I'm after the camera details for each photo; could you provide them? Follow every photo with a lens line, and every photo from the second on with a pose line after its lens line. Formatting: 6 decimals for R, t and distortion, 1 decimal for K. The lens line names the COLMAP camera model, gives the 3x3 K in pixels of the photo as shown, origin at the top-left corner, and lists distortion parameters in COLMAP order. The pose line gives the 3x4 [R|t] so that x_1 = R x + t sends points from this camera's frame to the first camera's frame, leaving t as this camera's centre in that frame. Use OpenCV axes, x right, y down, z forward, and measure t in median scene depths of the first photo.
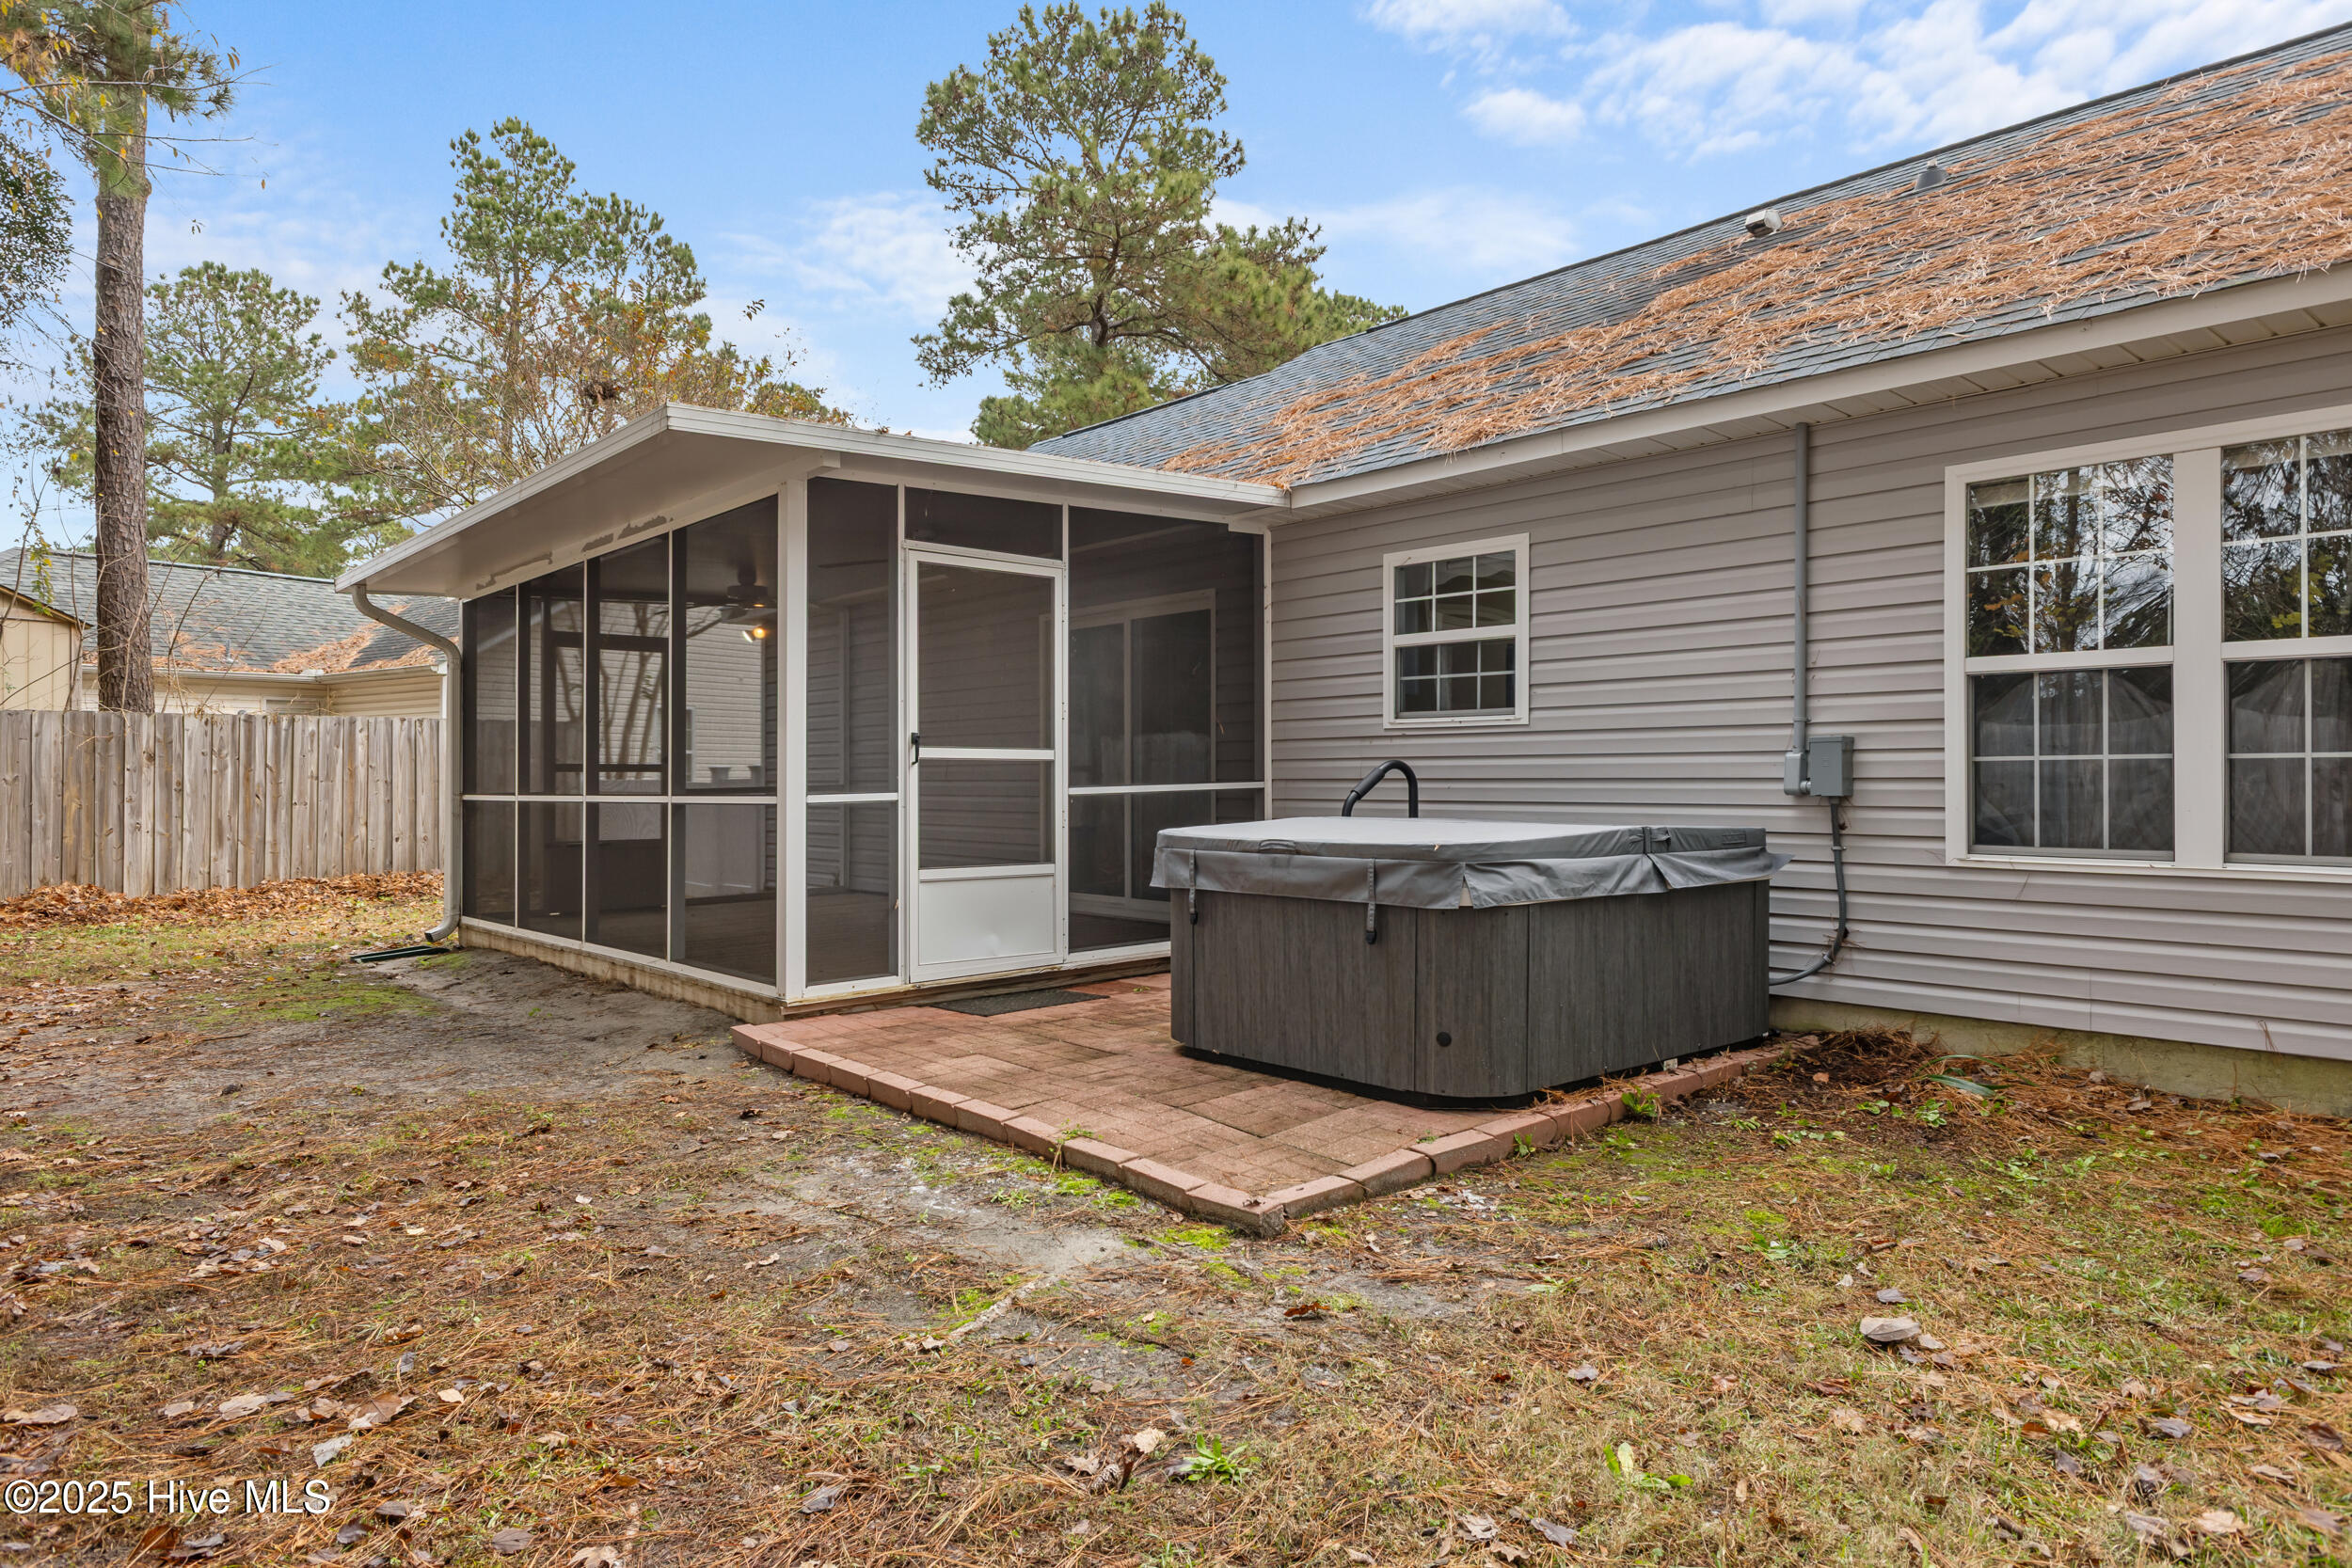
lens RADIAL K [[1455.9, 0, 1170.6], [0, 1455.9, 774.2], [0, 0, 1]] dist [0.002497, -0.002071]
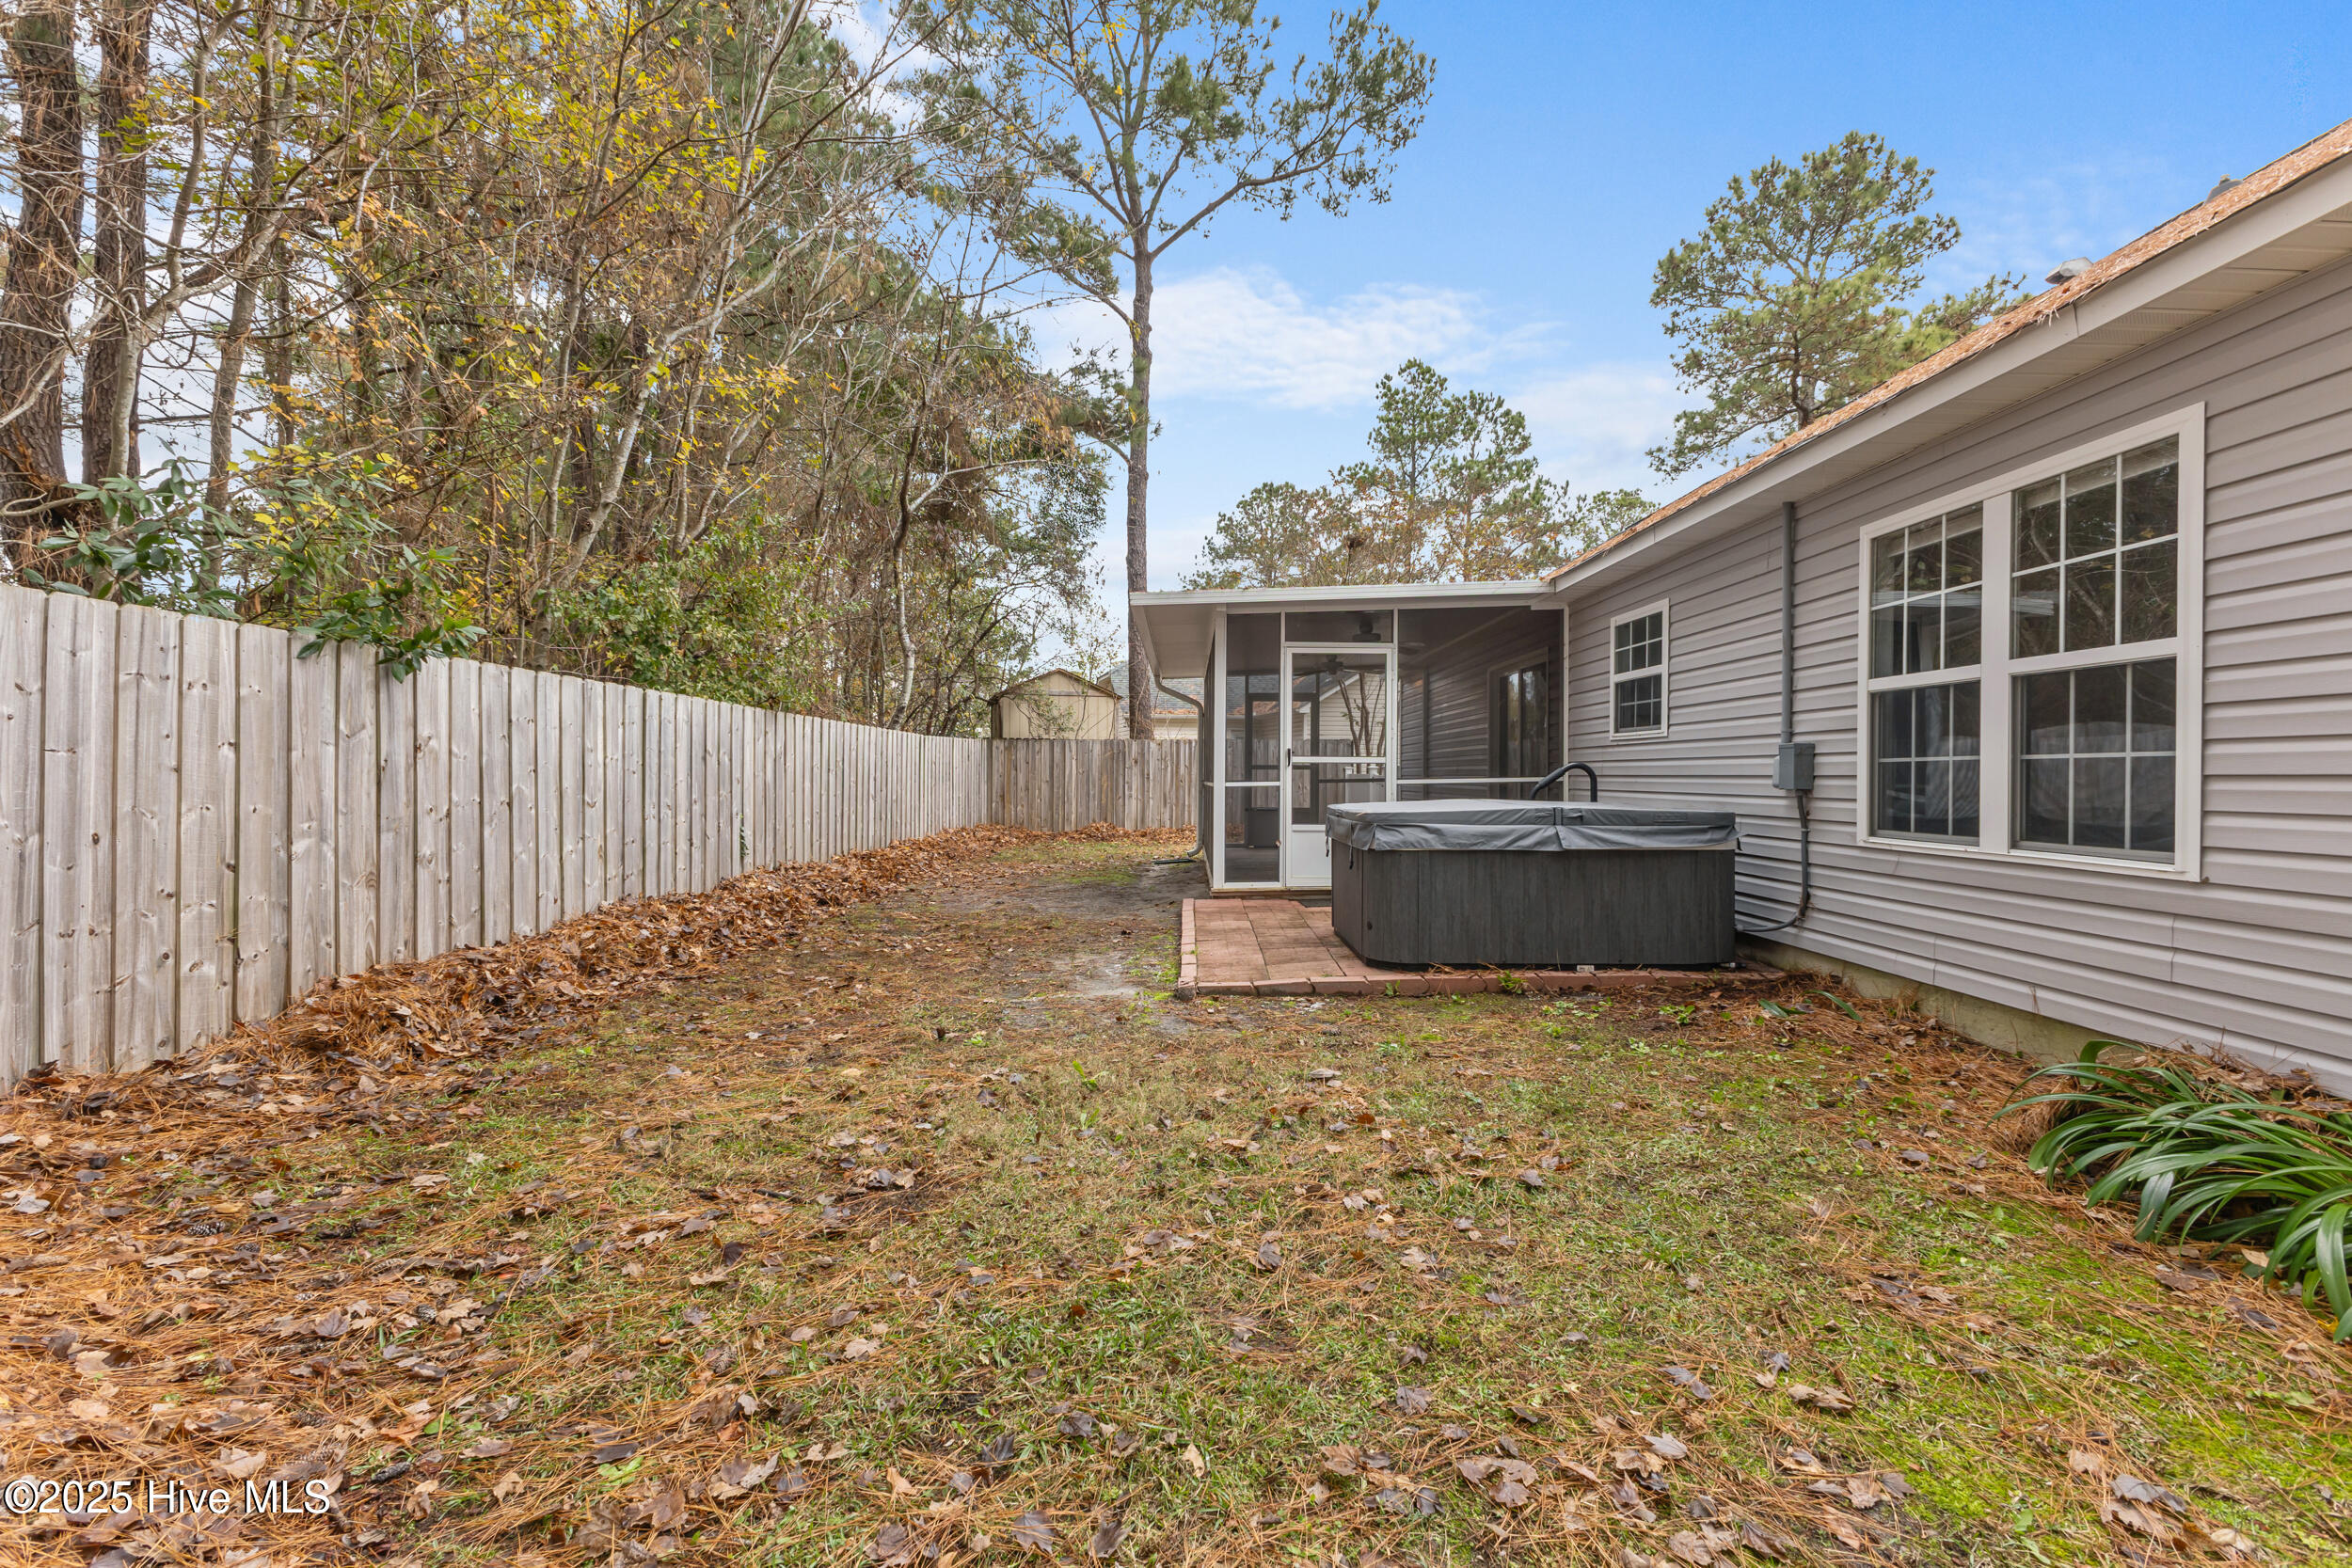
lens RADIAL K [[1010.1, 0, 1175.3], [0, 1010.1, 782.4], [0, 0, 1]] dist [0.004300, 0.000404]
pose [[0.749375, 0.008482, -0.662092, 0.502268], [-0.000103, 0.999919, 0.012694, -0.002050], [0.662146, -0.009444, 0.749315, -0.033187]]
